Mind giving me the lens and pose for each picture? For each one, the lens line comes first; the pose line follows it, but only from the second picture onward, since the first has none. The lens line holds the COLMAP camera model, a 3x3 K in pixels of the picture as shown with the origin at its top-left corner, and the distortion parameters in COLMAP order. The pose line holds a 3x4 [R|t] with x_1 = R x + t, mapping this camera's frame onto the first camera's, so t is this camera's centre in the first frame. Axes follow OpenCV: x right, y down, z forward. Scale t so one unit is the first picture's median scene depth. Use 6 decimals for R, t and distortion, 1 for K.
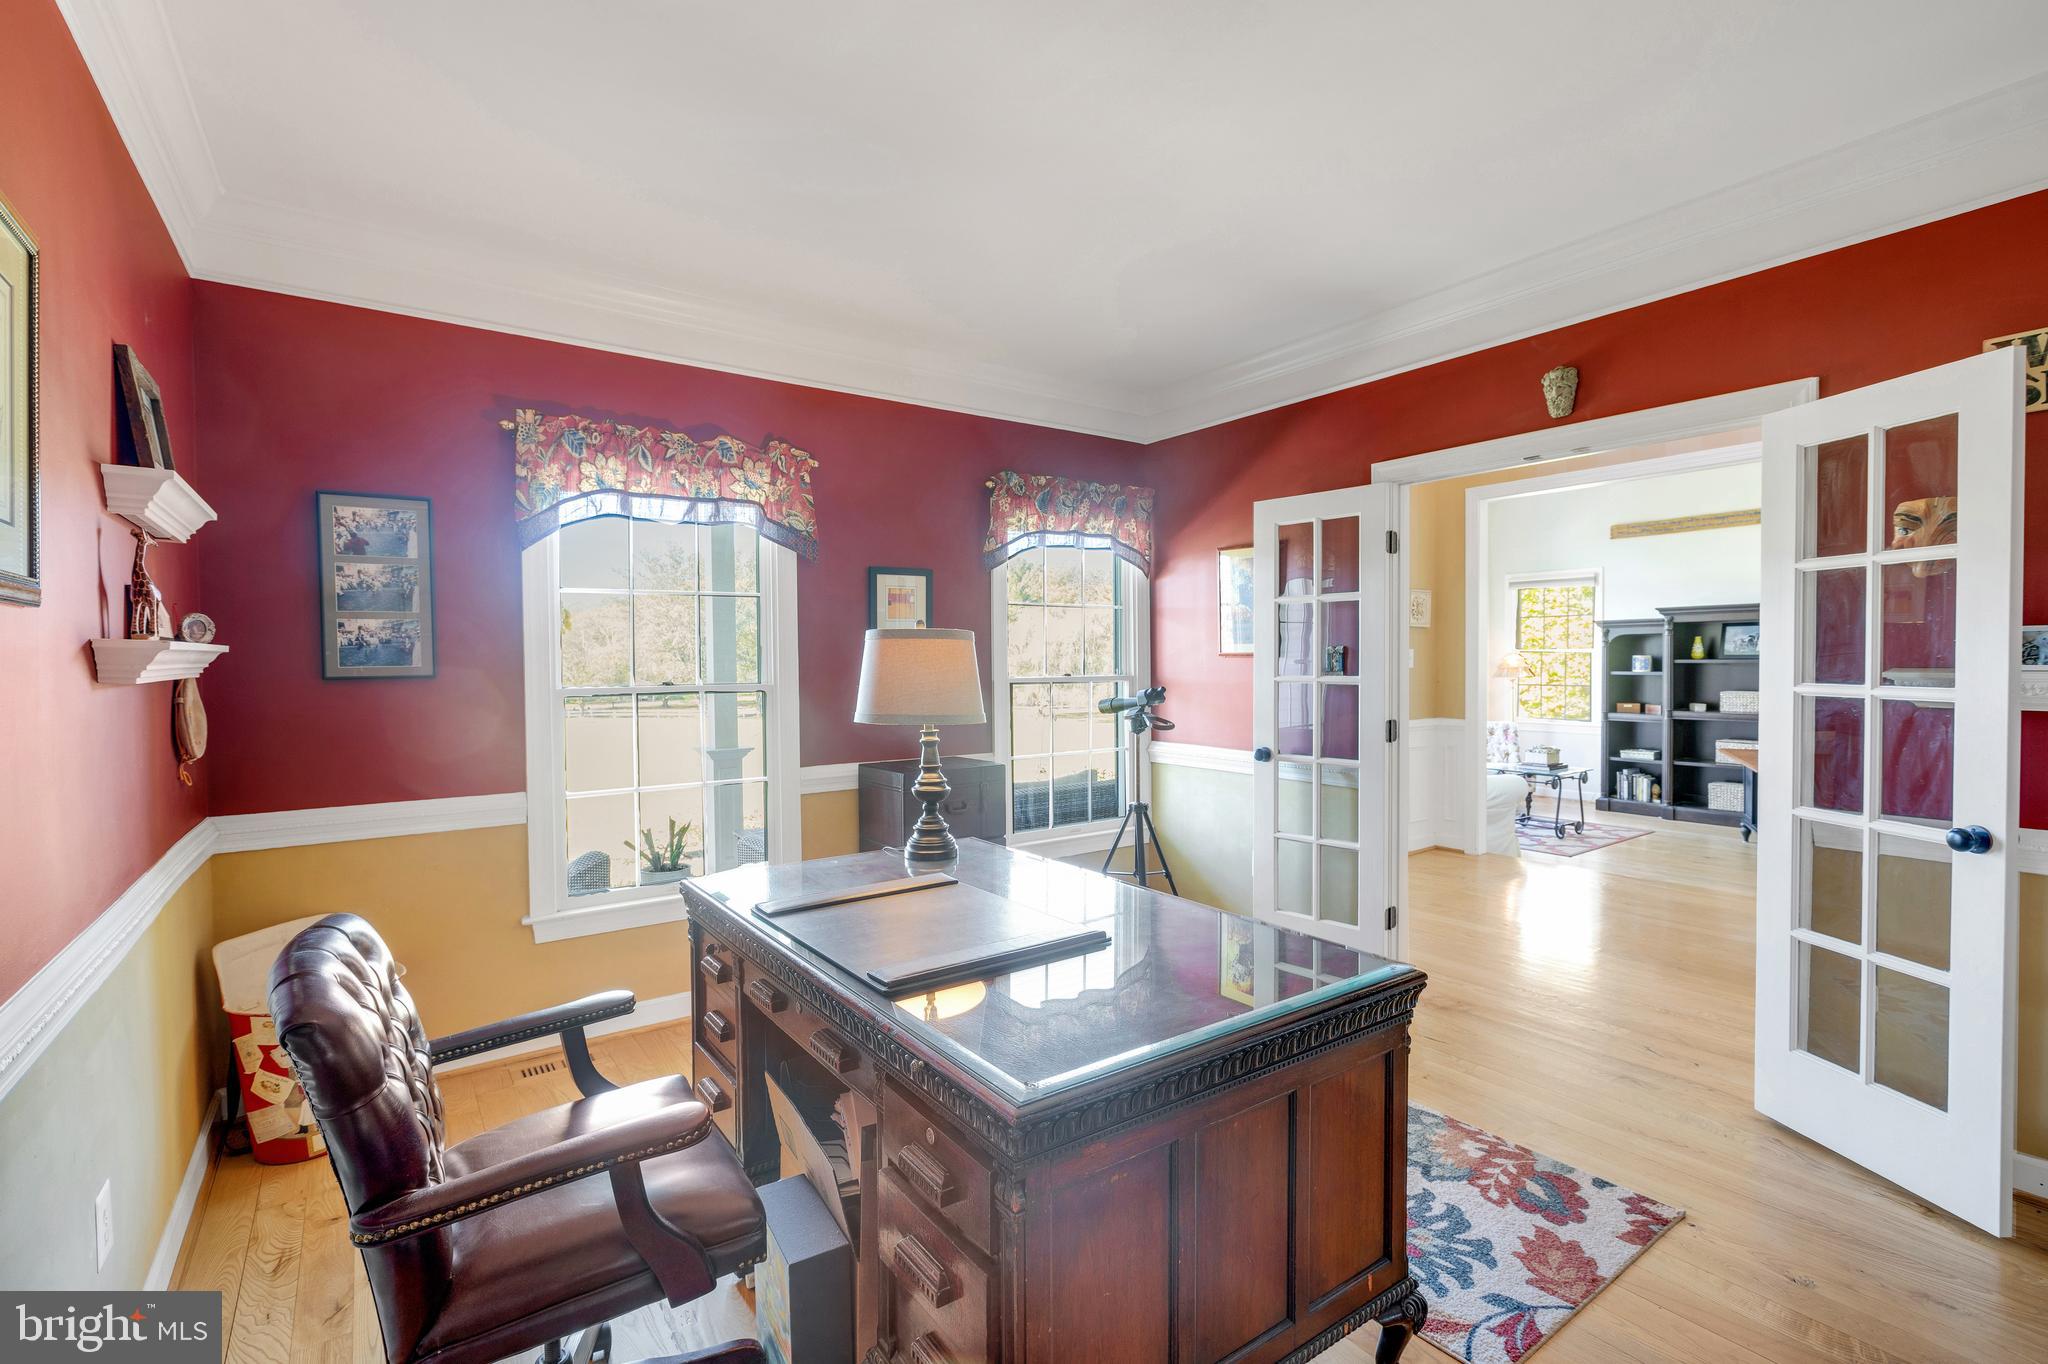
lens RADIAL K [[914.0, 0, 1007.2], [0, 914.0, 678.7], [0, 0, 1]] dist [-0.002169, 0.000310]
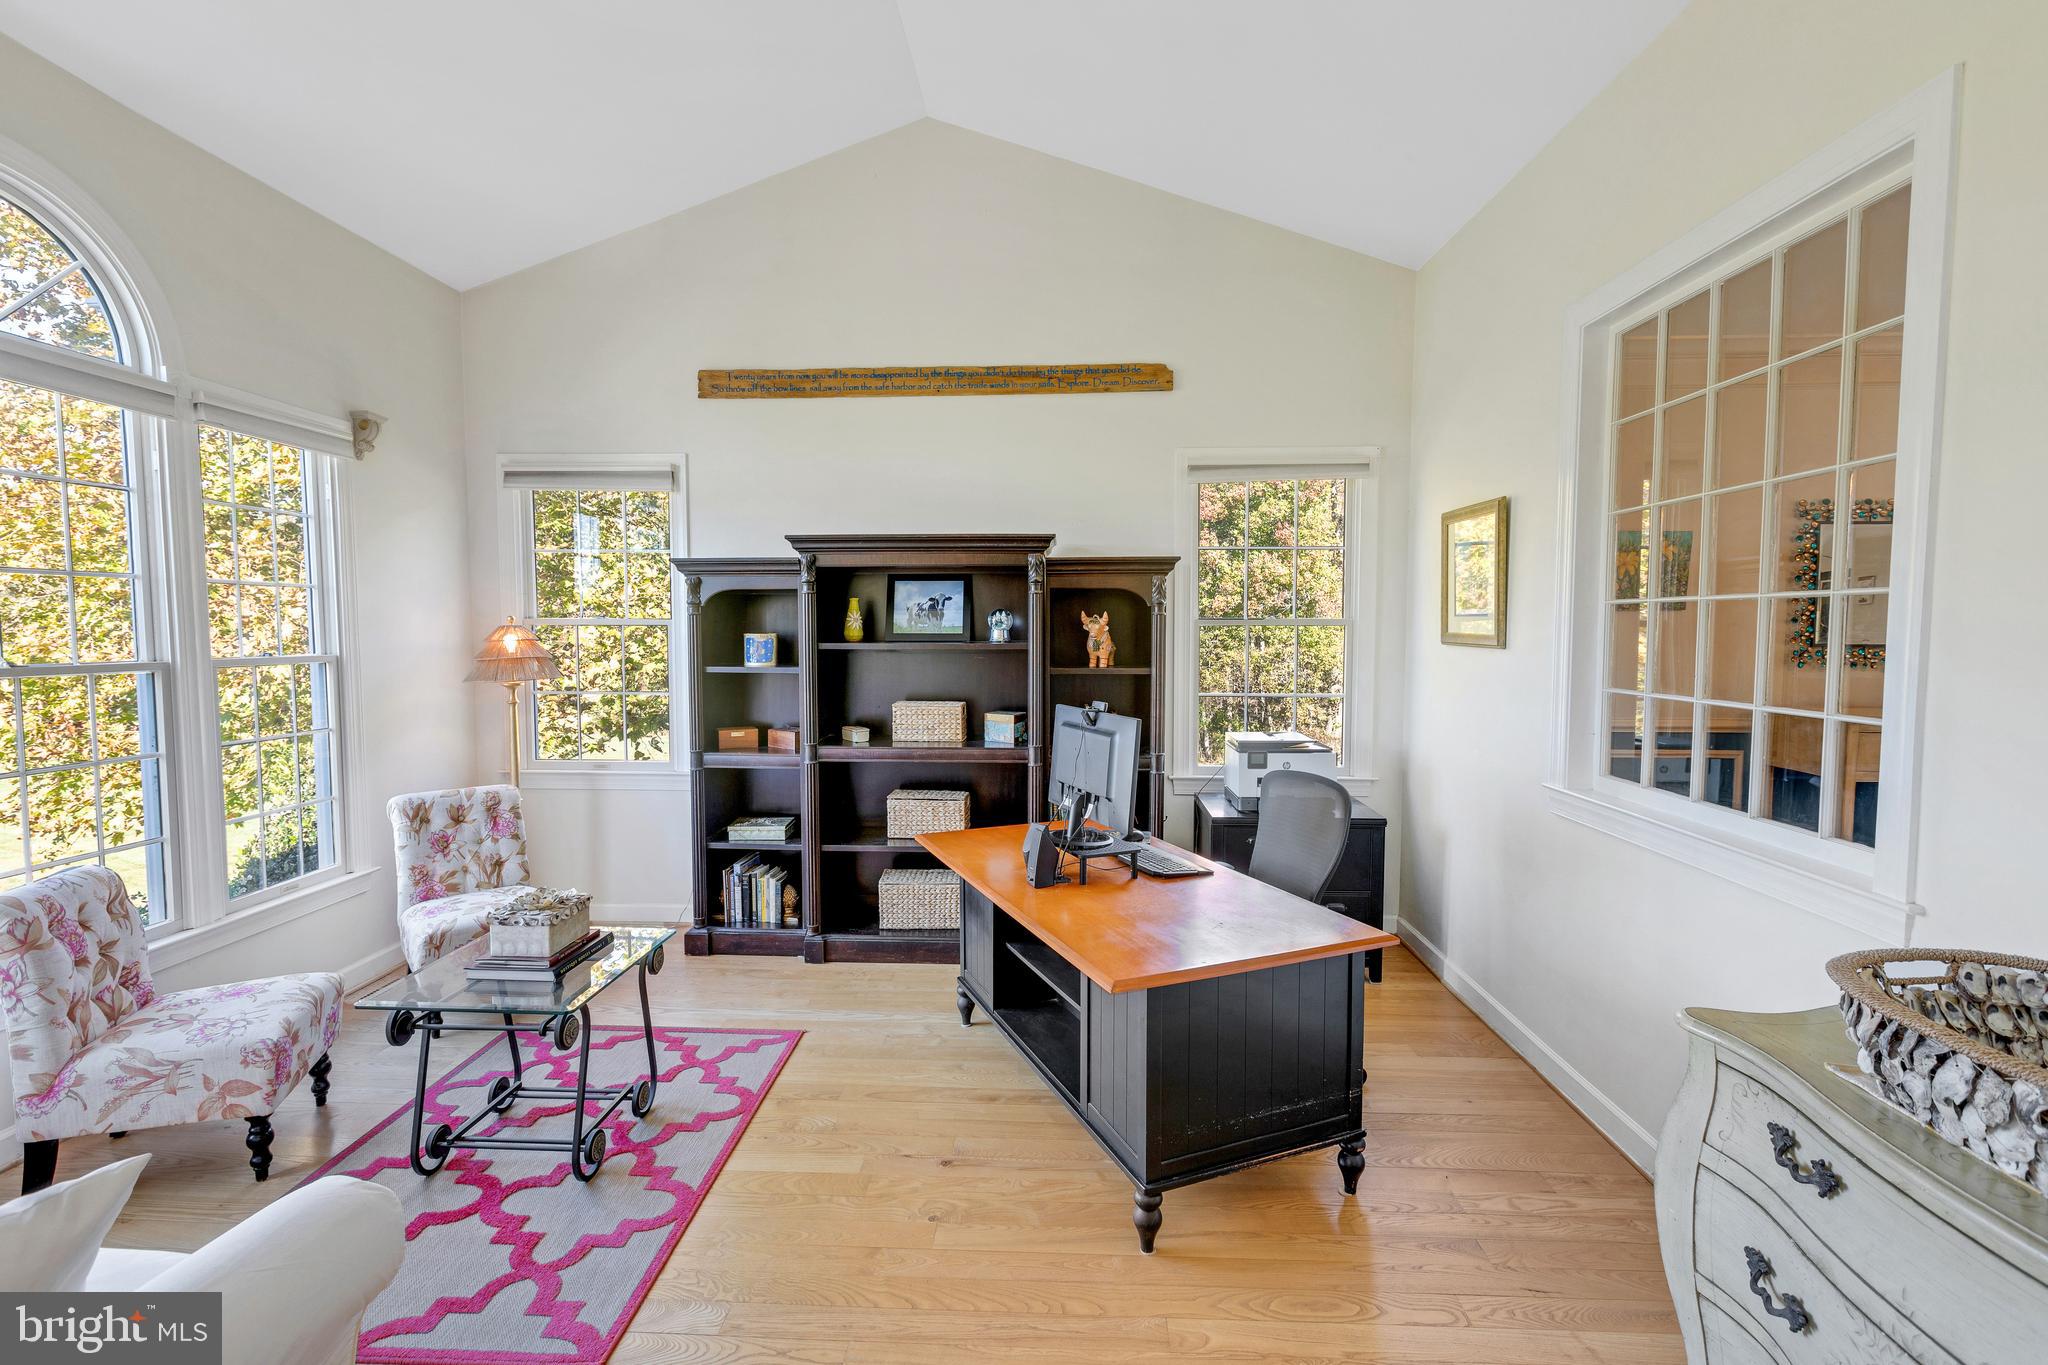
lens RADIAL K [[914.0, 0, 1016.7], [0, 914.0, 682.0], [0, 0, 1]] dist [-0.002169, 0.000310]
pose [[0.606766, -0.041128, 0.793816, 0.386348], [0.013498, 0.999050, 0.041444, -0.018245], [-0.794766, -0.014432, 0.606745, 0.590398]]
